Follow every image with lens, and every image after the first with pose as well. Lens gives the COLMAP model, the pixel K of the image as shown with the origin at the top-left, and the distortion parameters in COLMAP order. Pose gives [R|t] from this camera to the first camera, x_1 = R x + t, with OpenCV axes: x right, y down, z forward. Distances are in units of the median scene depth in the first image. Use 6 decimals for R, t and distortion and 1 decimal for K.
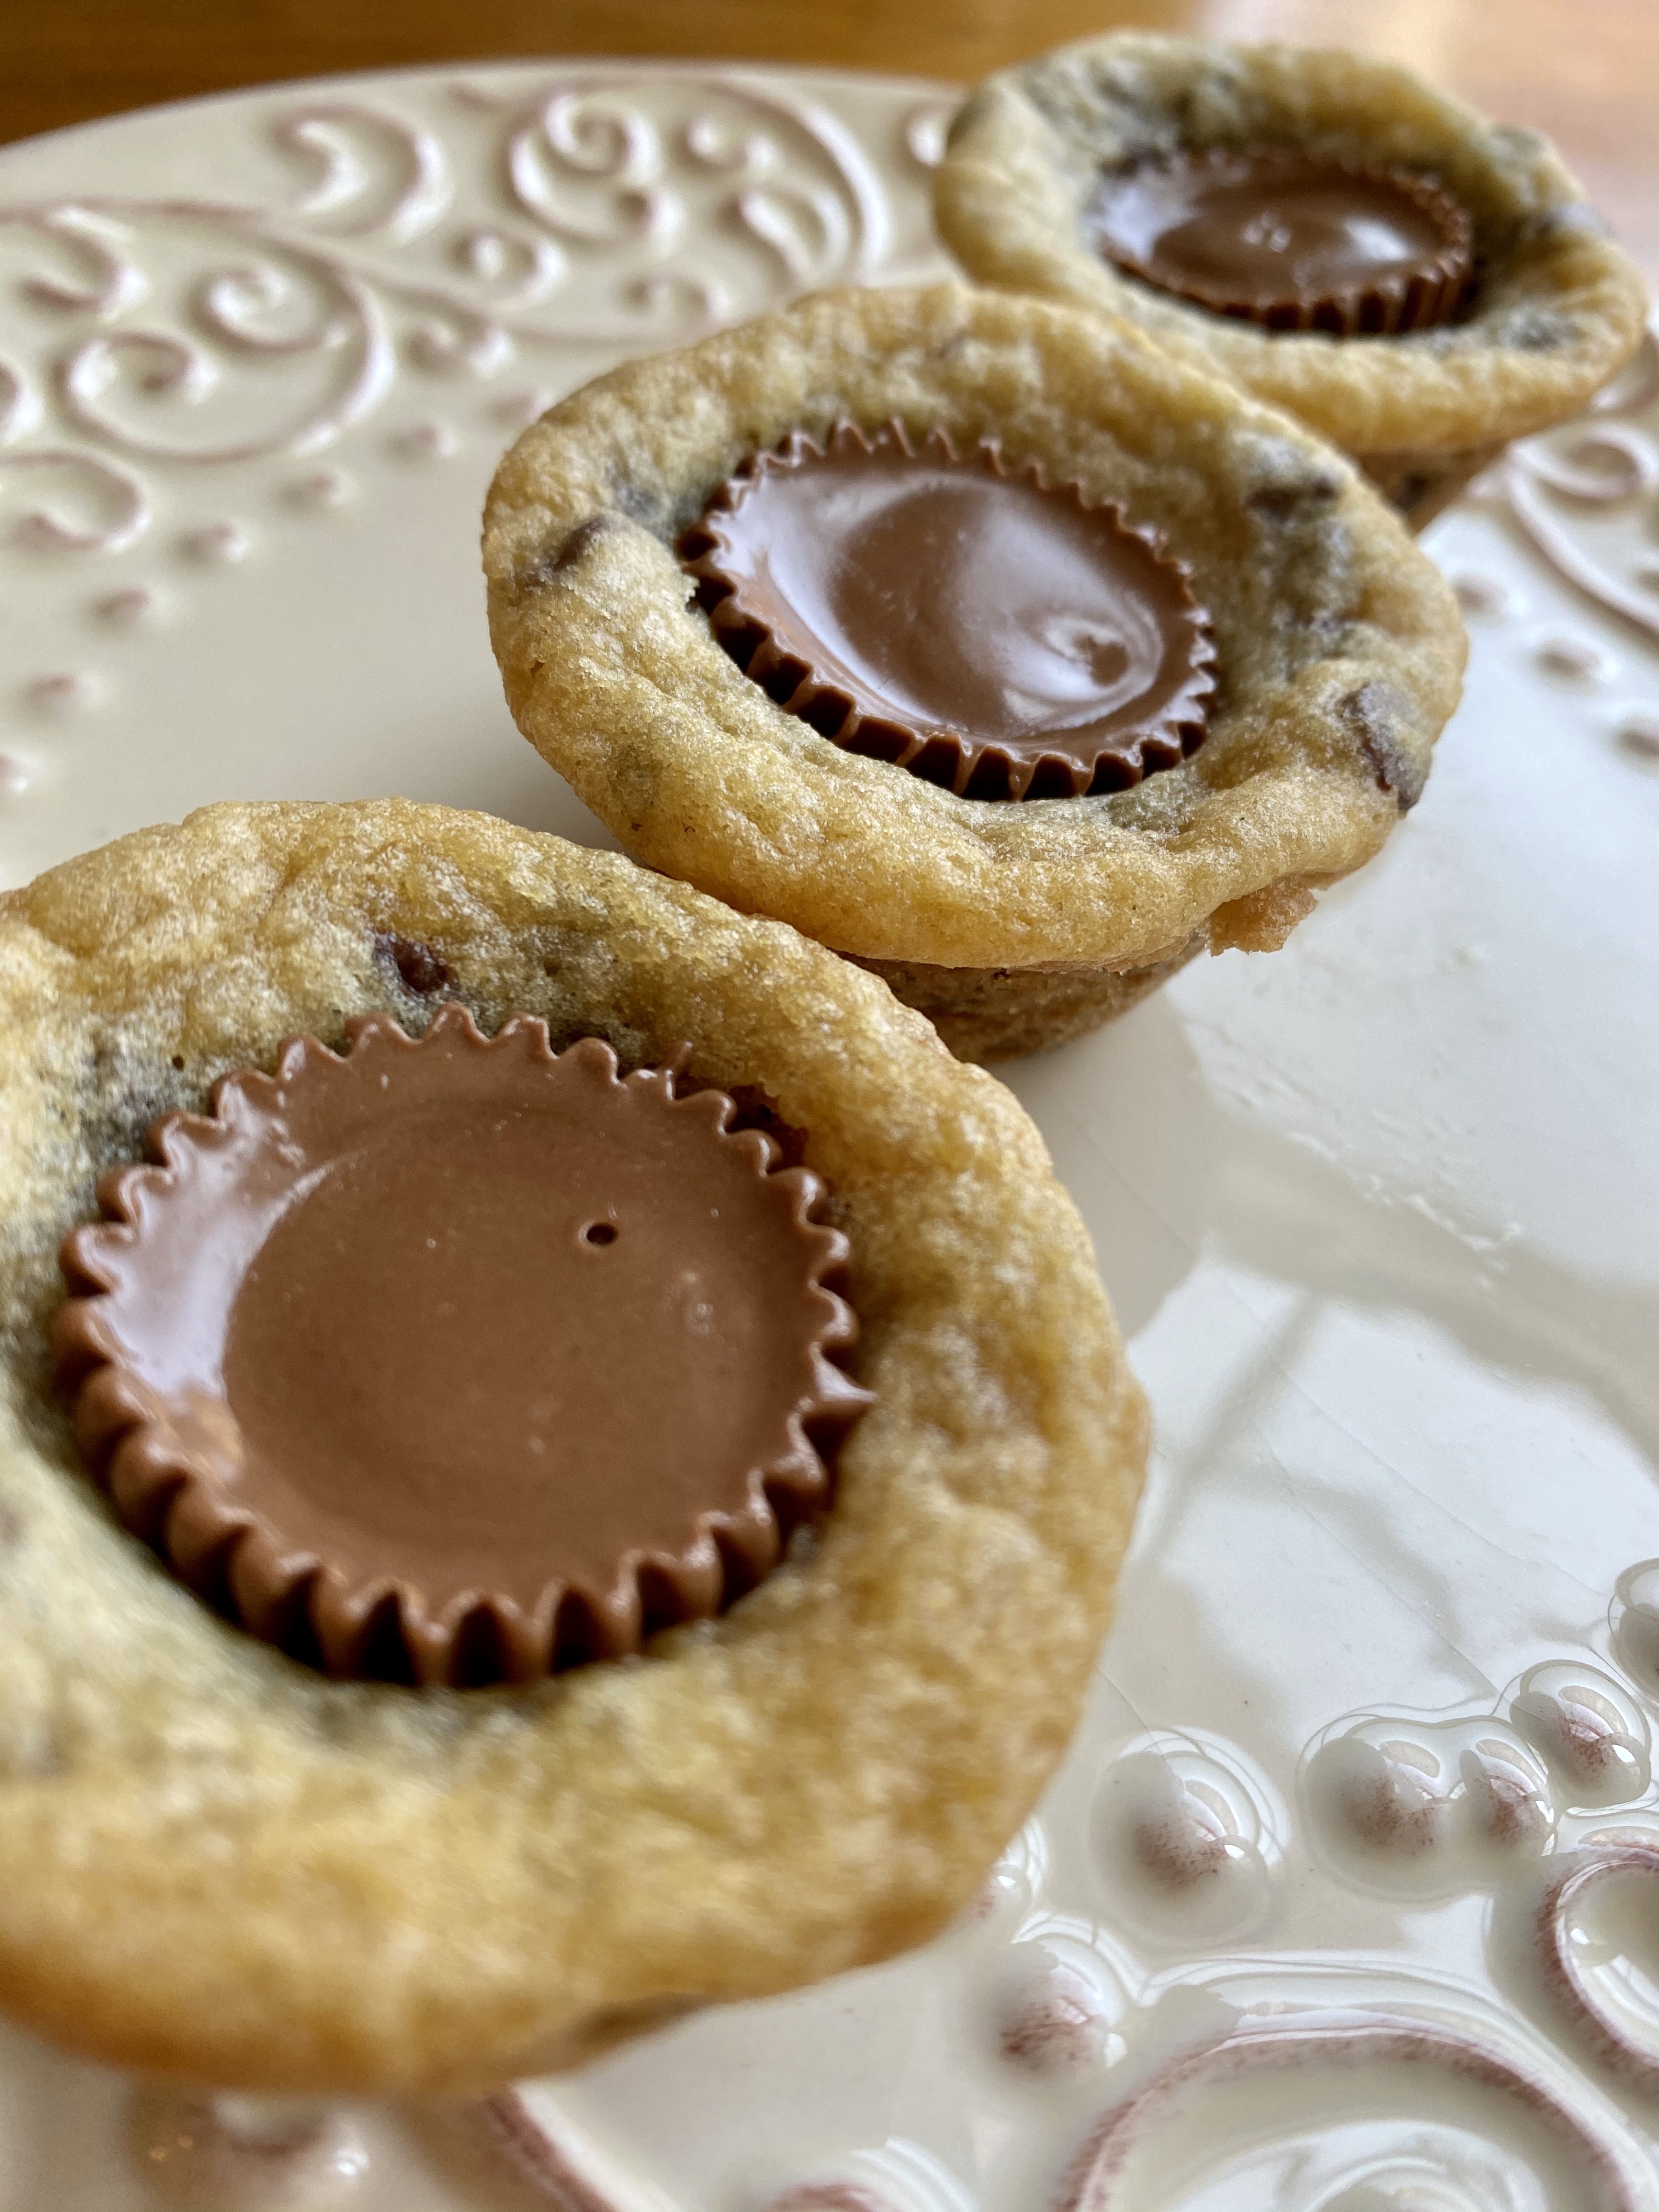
lens RADIAL K [[1737.3, 0, 829.5], [0, 1737.3, 1106.0], [0, 0, 1]] dist [0.086633, -0.200695]
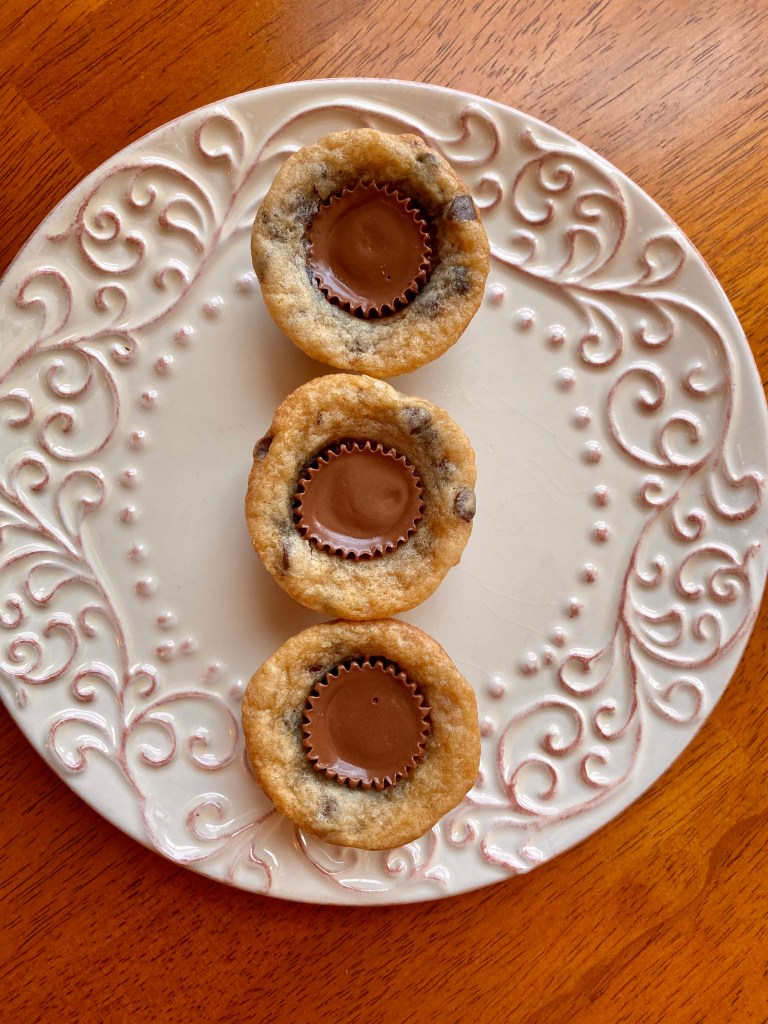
lens RADIAL K [[804.3, 0, 384.0], [0, 804.3, 512.0], [0, 0, 1]] dist [0.086633, -0.200695]
pose [[0.899700, -0.429649, -0.077082, 0.326651], [0.382203, 0.690088, 0.614573, -1.760311], [-0.210857, -0.582392, 0.785085, -0.656021]]
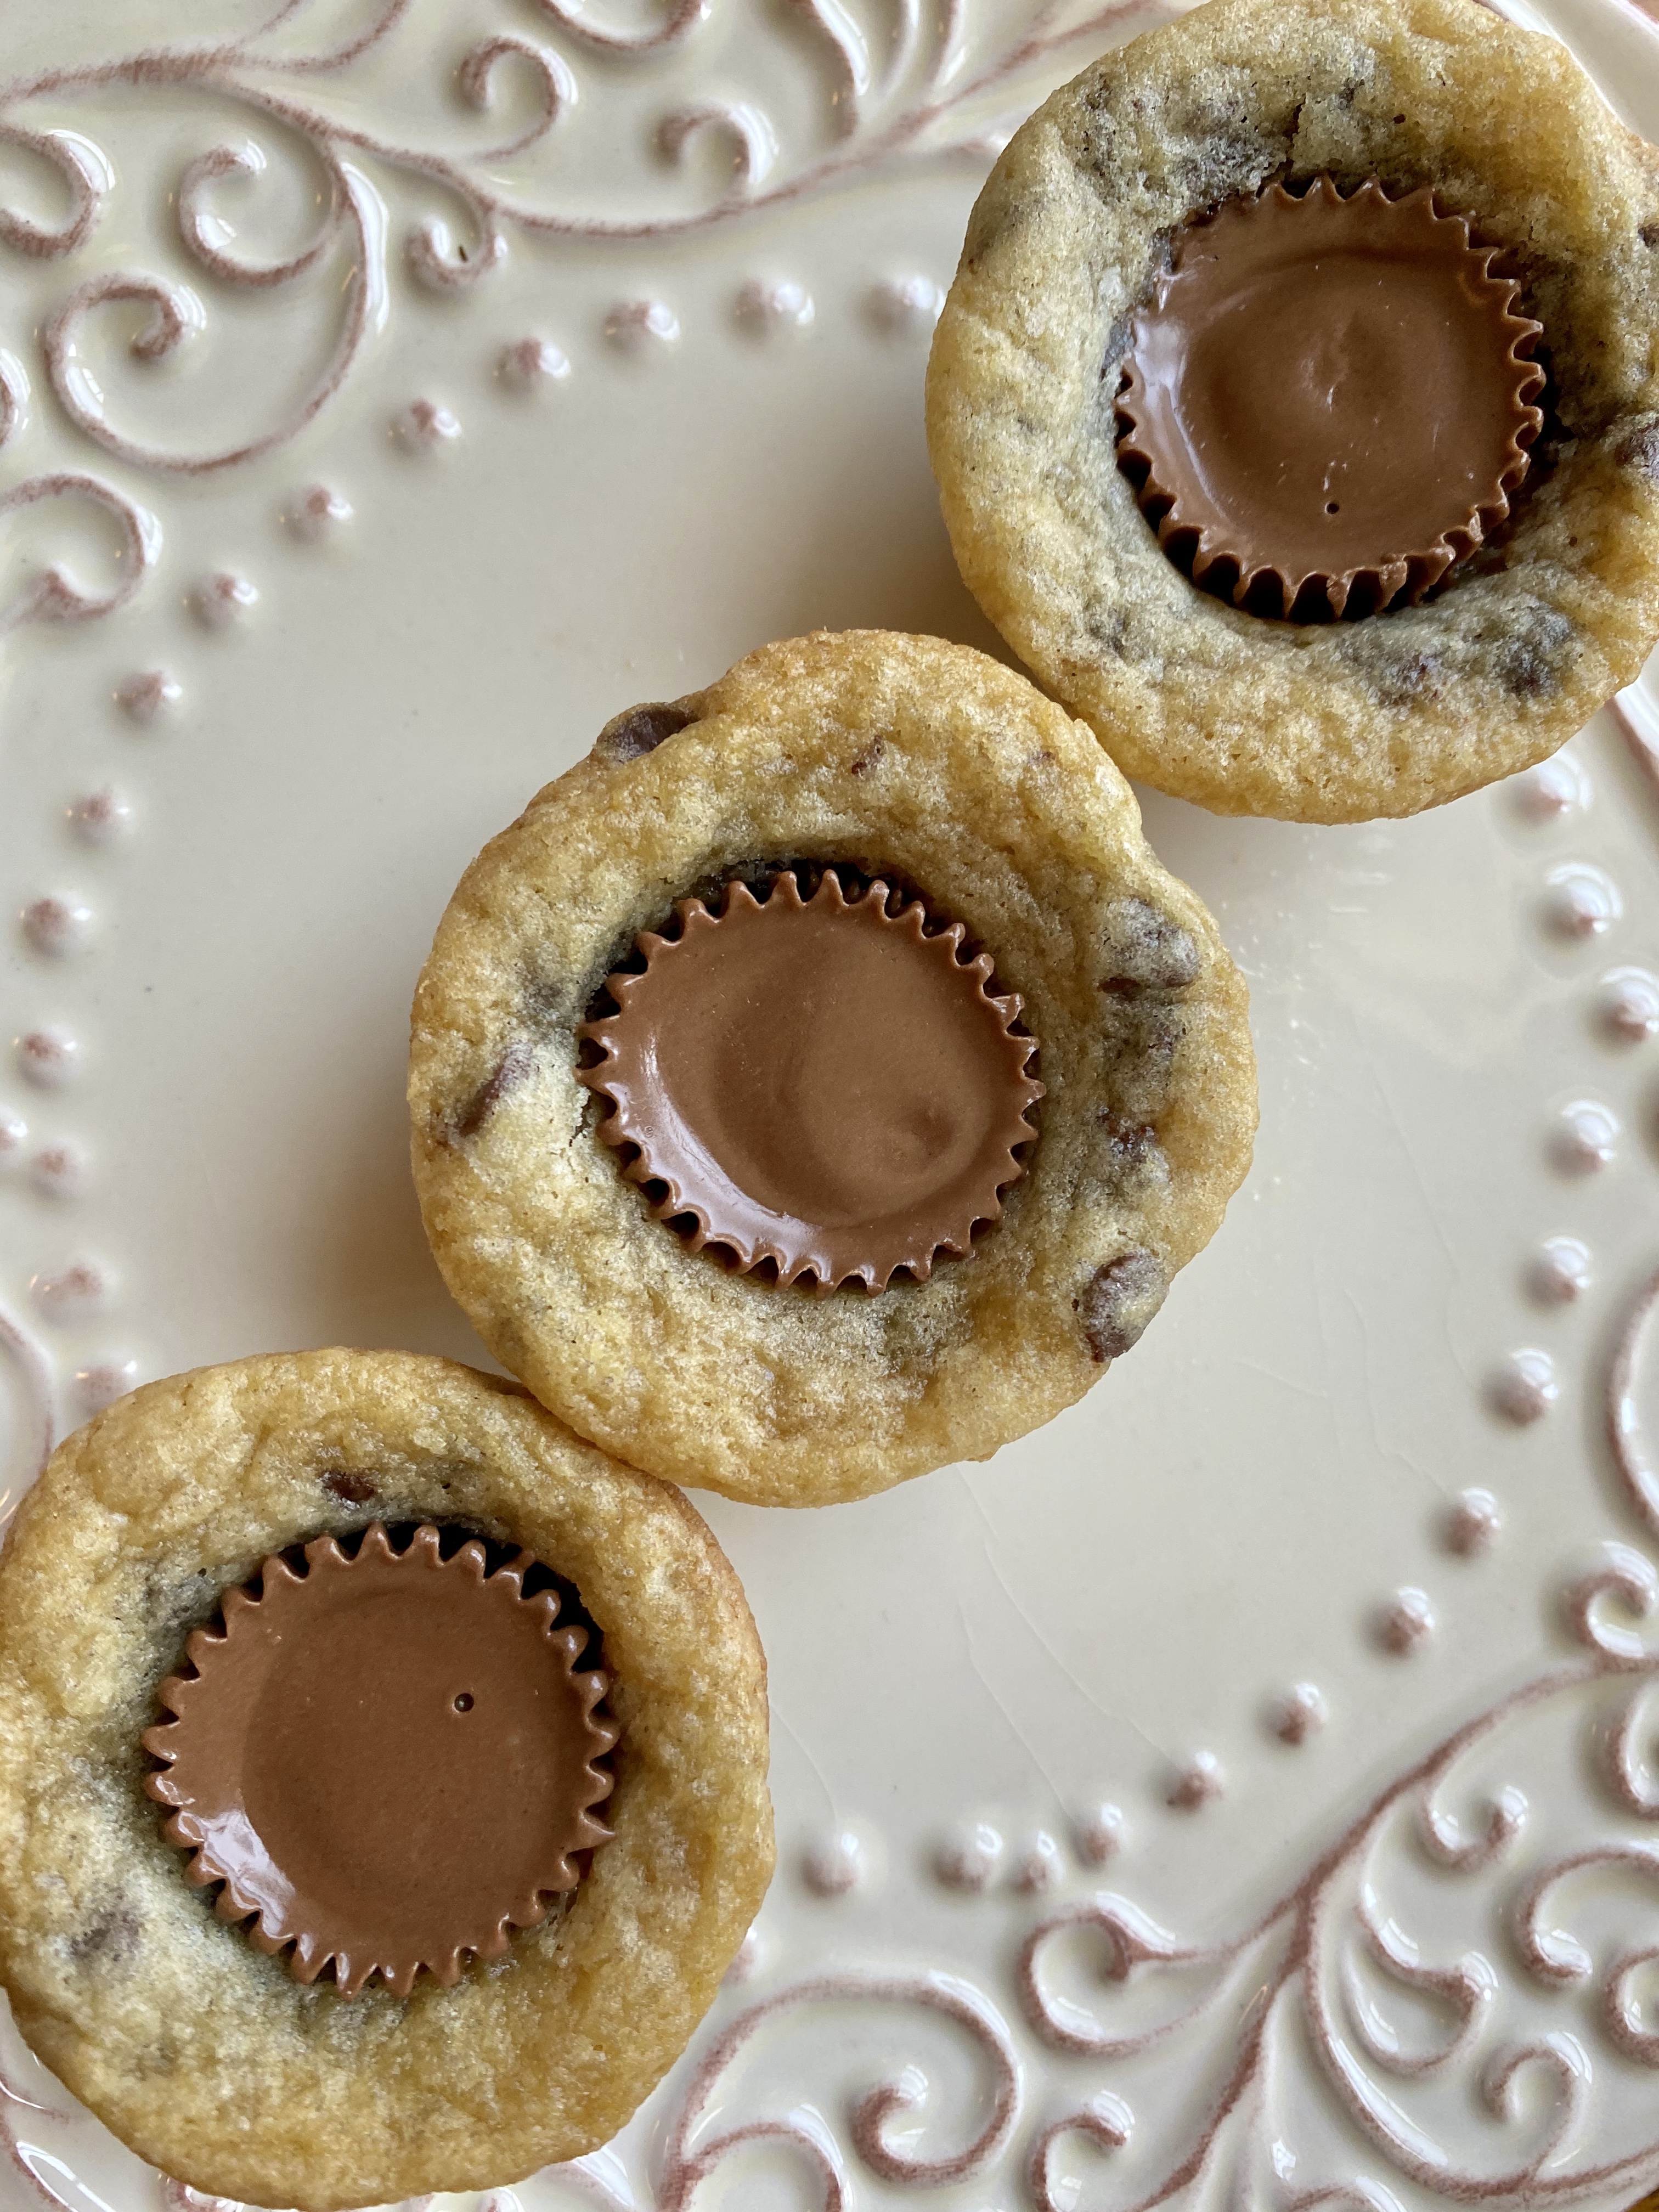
lens RADIAL K [[1771.5, 0, 831.5], [0, 1771.5, 1129.8], [0, 0, 1]] dist [-0.013944, -0.003348]
pose [[0.987317, 0.149403, -0.053709, 0.188654], [-0.090110, 0.805863, 0.585205, -1.185968], [0.130713, -0.572943, 0.809105, 0.022499]]
